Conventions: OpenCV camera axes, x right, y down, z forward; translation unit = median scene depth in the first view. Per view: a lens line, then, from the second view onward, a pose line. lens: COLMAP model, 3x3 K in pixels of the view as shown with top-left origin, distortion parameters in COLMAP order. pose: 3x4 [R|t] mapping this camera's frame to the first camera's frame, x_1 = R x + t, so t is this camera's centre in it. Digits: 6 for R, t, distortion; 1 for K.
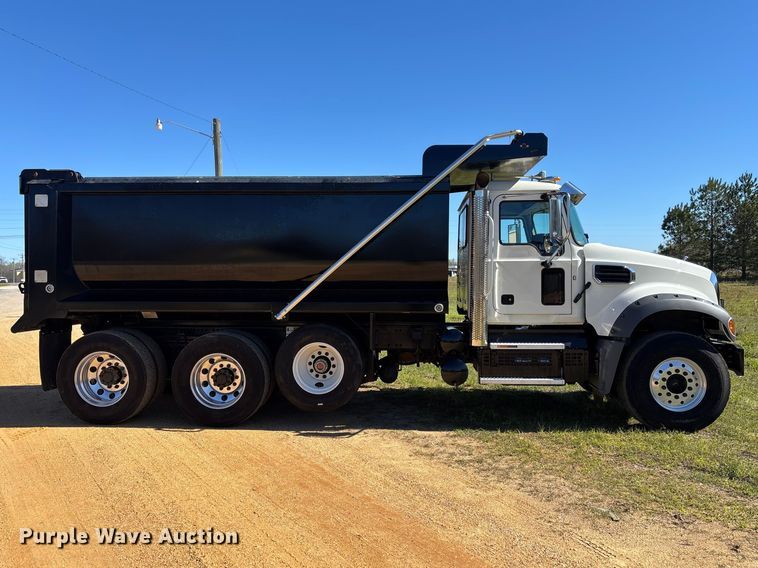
lens RADIAL K [[619.3, 0, 379.0], [0, 619.3, 284.0], [0, 0, 1]] dist [0.011786, -0.001024]
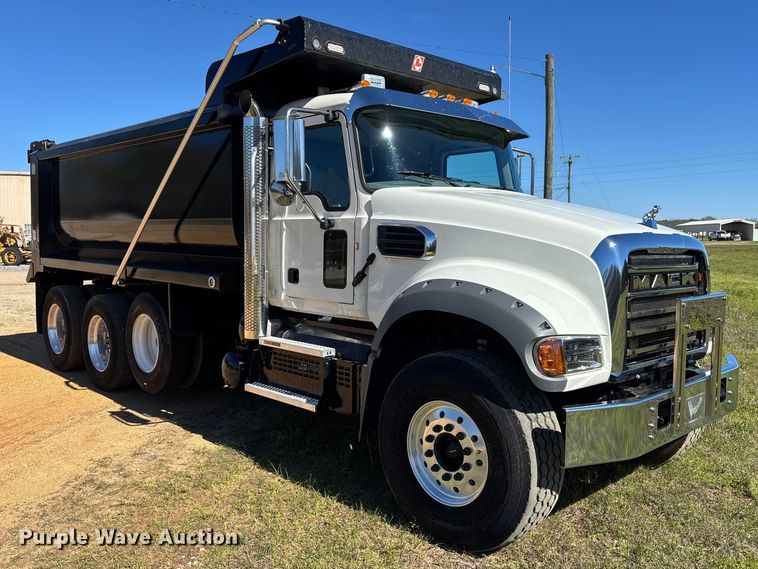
lens RADIAL K [[669.8, 0, 379.0], [0, 669.8, 284.5], [0, 0, 1]] dist [0.064250, -0.003520]
pose [[0.730003, 0.061827, -0.680642, 0.787409], [-0.024345, 0.997620, 0.064510, -0.015705], [0.683010, -0.030523, 0.729771, 0.528592]]
